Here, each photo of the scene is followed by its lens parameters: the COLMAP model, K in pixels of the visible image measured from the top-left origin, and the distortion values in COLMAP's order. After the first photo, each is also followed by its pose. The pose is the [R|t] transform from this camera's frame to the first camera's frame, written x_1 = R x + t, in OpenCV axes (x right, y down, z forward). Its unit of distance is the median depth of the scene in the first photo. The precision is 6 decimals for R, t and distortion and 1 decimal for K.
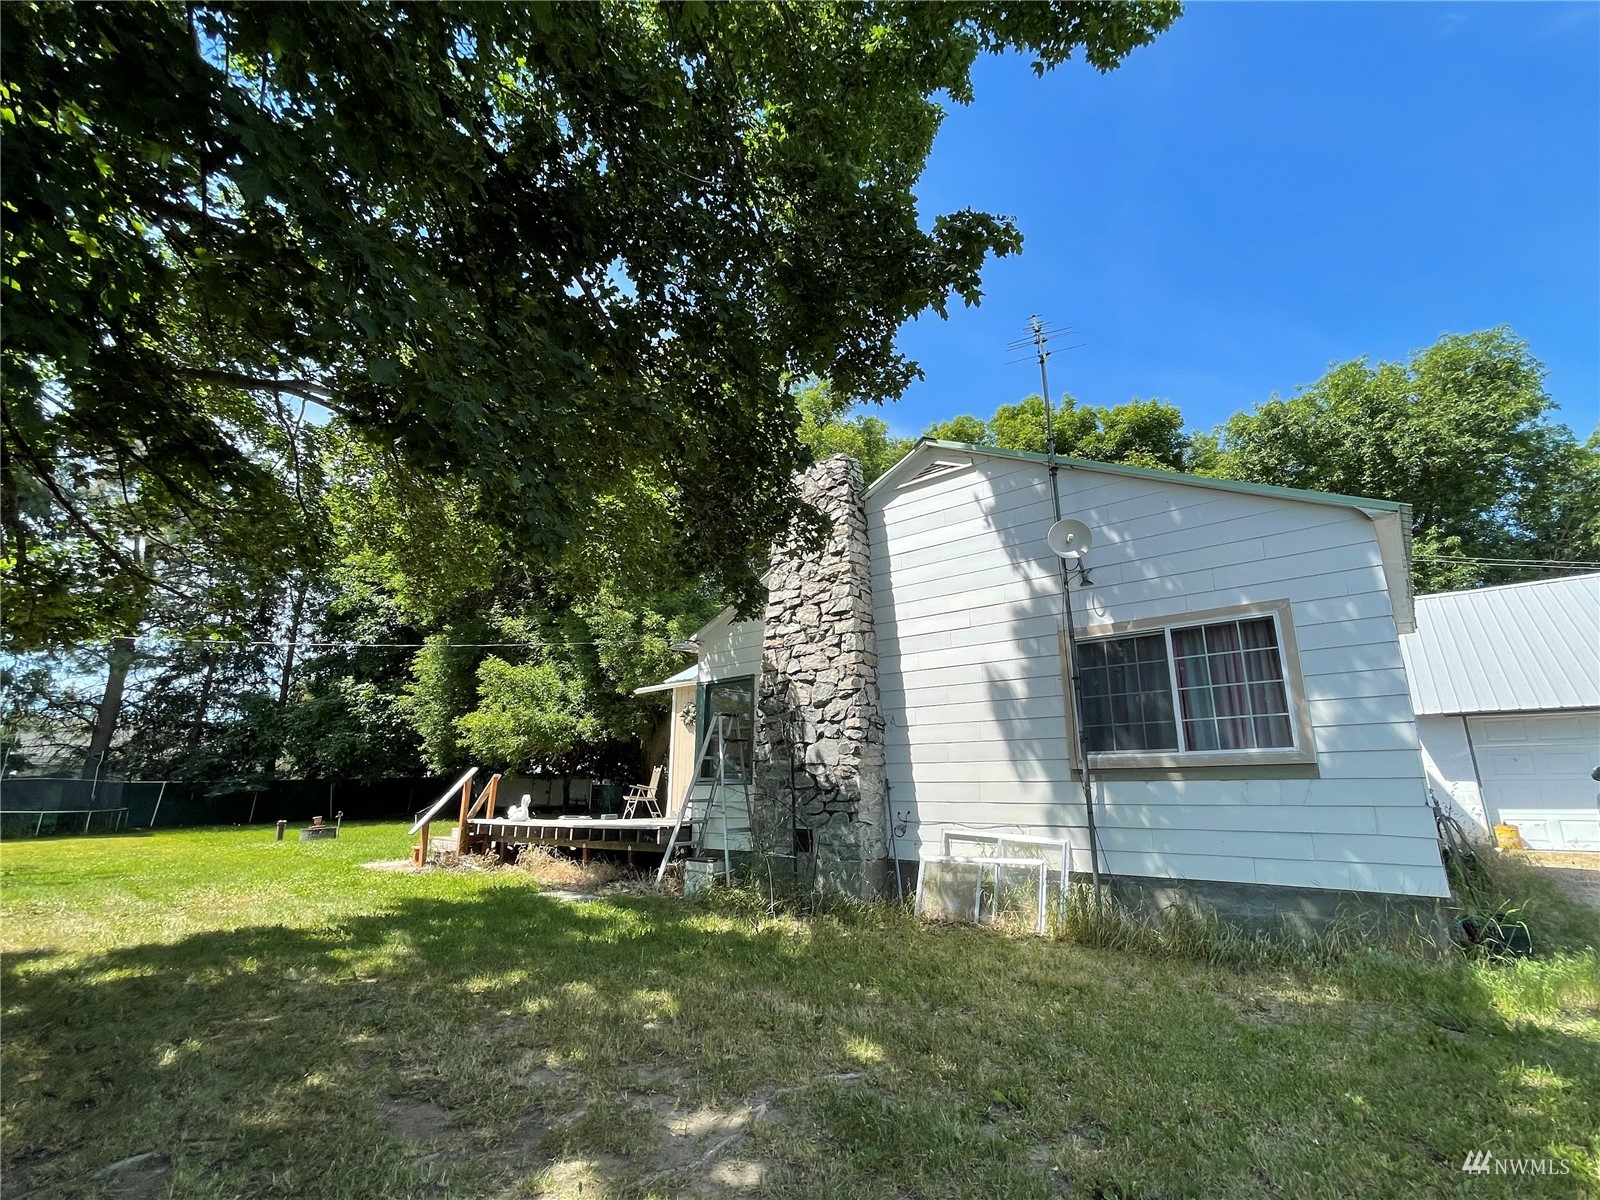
lens RADIAL K [[703.7, 0, 803.7], [0, 703.7, 609.3], [0, 0, 1]] dist [-0.043181, 0.015741]
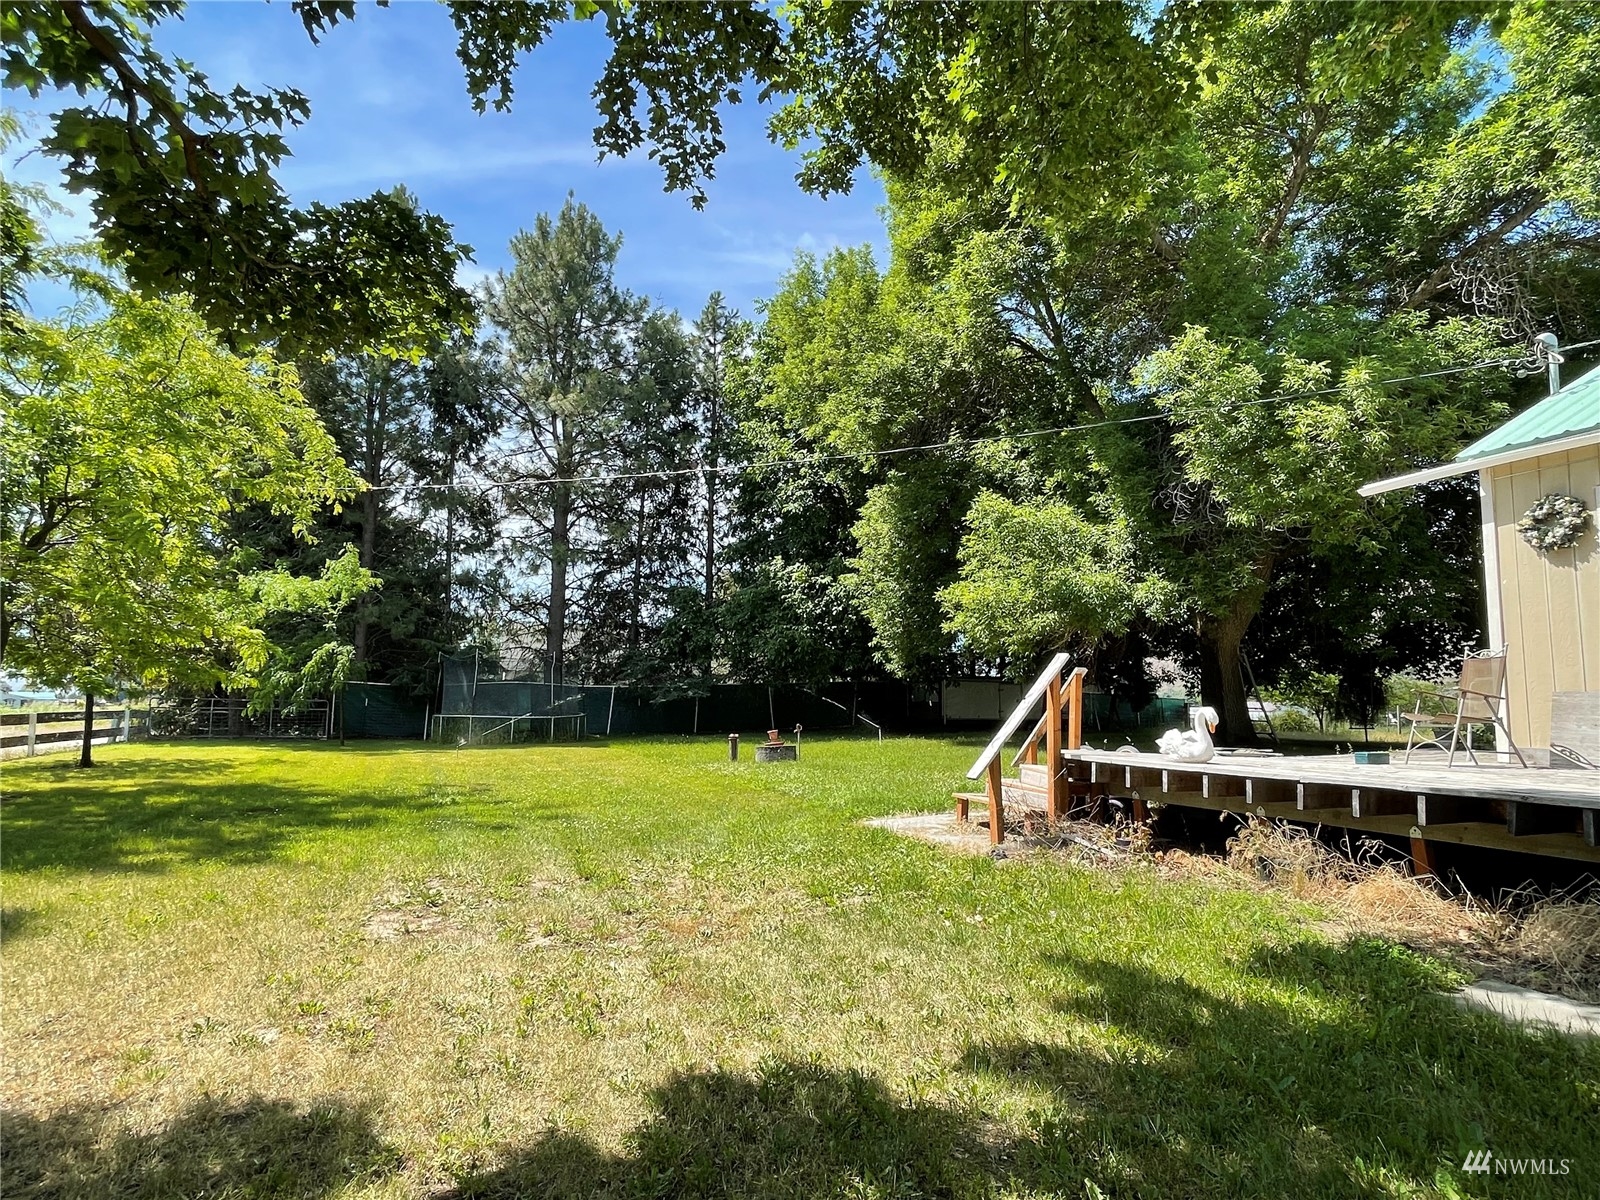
lens RADIAL K [[887.2, 0, 800.0], [0, 887.2, 600.0], [0, 0, 1]] dist [0.000602, -0.000039]
pose [[0.860162, -0.039582, -0.508482, -0.121590], [0.110368, 0.987806, 0.109807, 0.038135], [0.497935, -0.150572, 0.854042, 0.140325]]
